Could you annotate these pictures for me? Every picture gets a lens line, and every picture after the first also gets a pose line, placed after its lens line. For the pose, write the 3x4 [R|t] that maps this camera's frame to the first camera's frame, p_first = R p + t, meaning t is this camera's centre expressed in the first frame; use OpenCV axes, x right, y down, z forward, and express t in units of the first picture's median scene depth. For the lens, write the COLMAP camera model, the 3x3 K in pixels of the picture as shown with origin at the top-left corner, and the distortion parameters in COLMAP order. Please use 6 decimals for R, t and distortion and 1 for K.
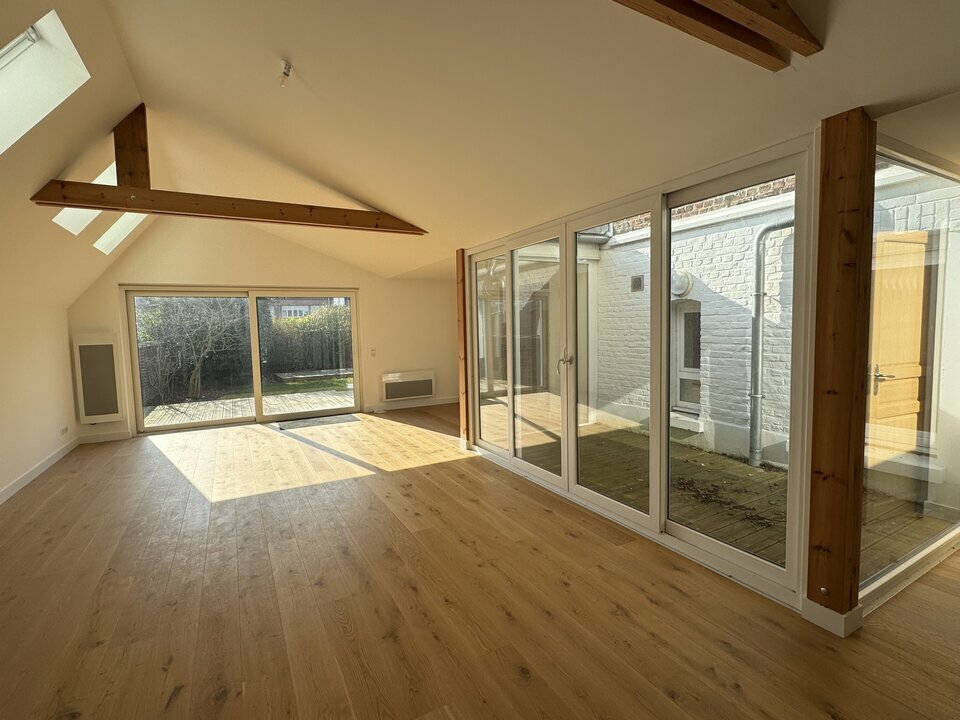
lens RADIAL K [[464.2, 0, 480.0], [0, 464.2, 360.0], [0, 0, 1]] dist [-0.000427, -0.000156]
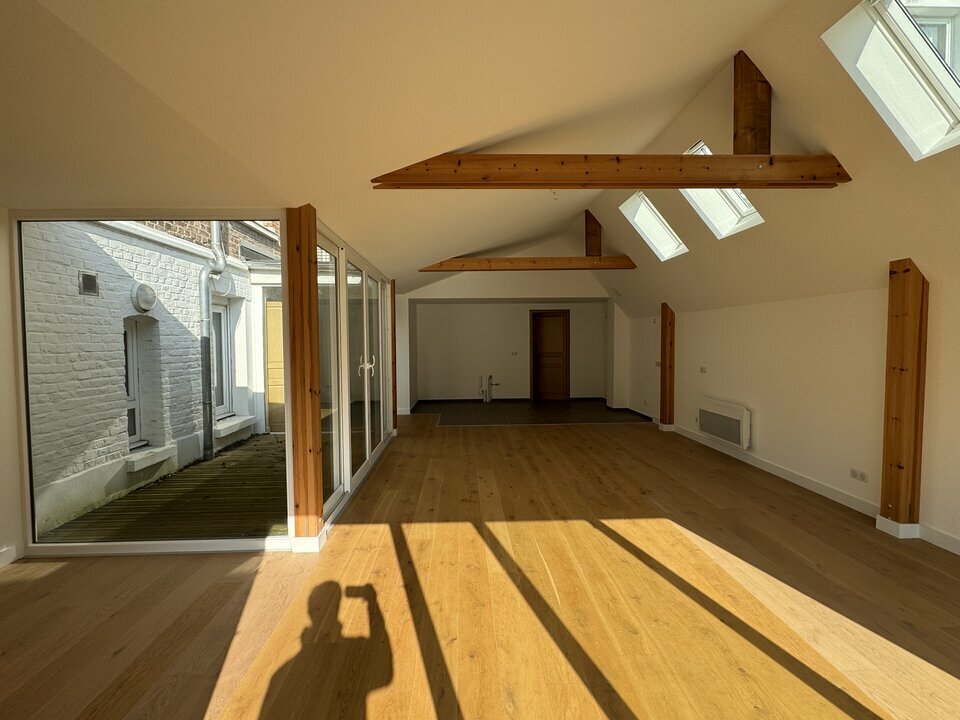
lens RADIAL K [[464.2, 0, 480.0], [0, 464.2, 360.0], [0, 0, 1]] dist [-0.000427, -0.000156]
pose [[-0.898166, 0.012372, 0.439482, -0.541358], [0.062507, 0.993043, 0.099790, -0.101859], [-0.435190, 0.117099, -0.892691, 1.607028]]
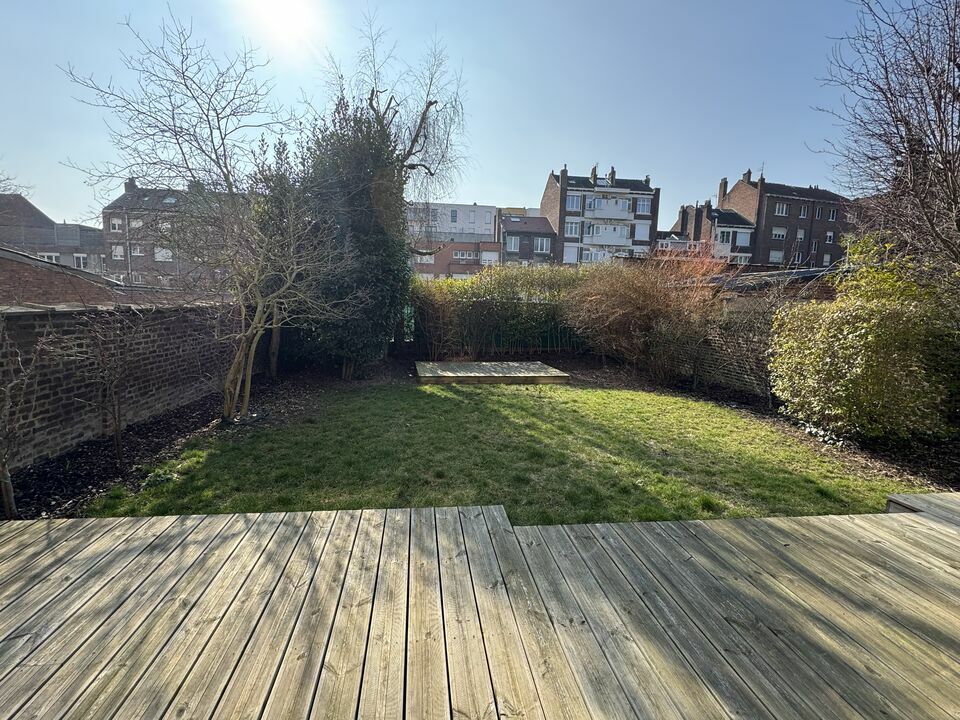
lens RADIAL K [[464.2, 0, 480.0], [0, 464.2, 360.0], [0, 0, 1]] dist [-0.000427, -0.000156]
pose [[0.934845, 0.097116, -0.341516, -0.186664], [-0.076575, 0.994376, 0.073156, -0.038550], [0.346700, -0.042238, 0.937025, 0.583944]]
